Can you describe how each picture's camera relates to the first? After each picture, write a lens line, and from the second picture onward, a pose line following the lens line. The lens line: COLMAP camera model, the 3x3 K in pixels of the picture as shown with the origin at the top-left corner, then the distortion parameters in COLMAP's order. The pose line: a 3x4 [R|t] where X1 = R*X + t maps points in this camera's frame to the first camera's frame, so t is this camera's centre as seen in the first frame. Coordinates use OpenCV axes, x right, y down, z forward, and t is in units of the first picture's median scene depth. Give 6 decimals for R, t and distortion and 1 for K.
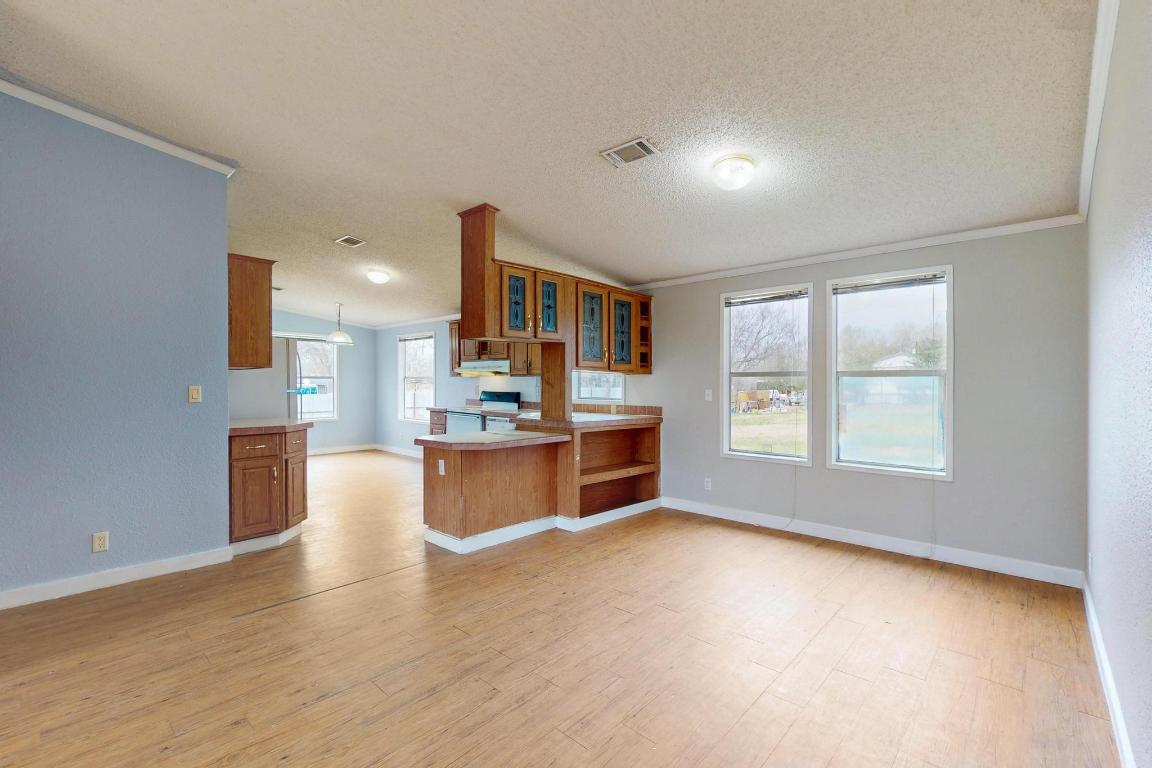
lens RADIAL K [[501.9, 0, 575.4], [0, 501.9, 386.9], [0, 0, 1]] dist [-0.000474, -0.000103]
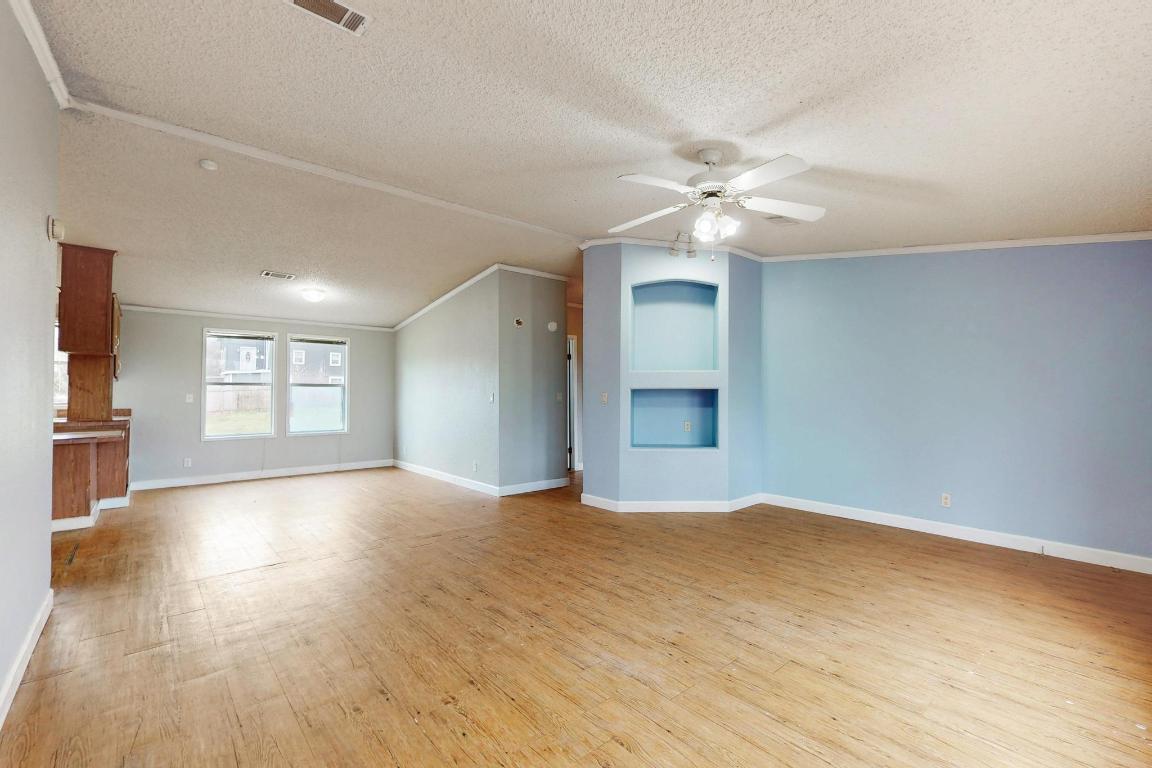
lens RADIAL K [[499.7, 0, 656.1], [0, 499.7, 388.3], [0, 0, 1]] dist [-0.000145, -0.000176]
pose [[0.030494, 0.004530, 0.999525, -1.093115], [0.000185, 0.999990, -0.004538, -0.004460], [-0.999535, 0.000324, 0.030493, -0.340533]]
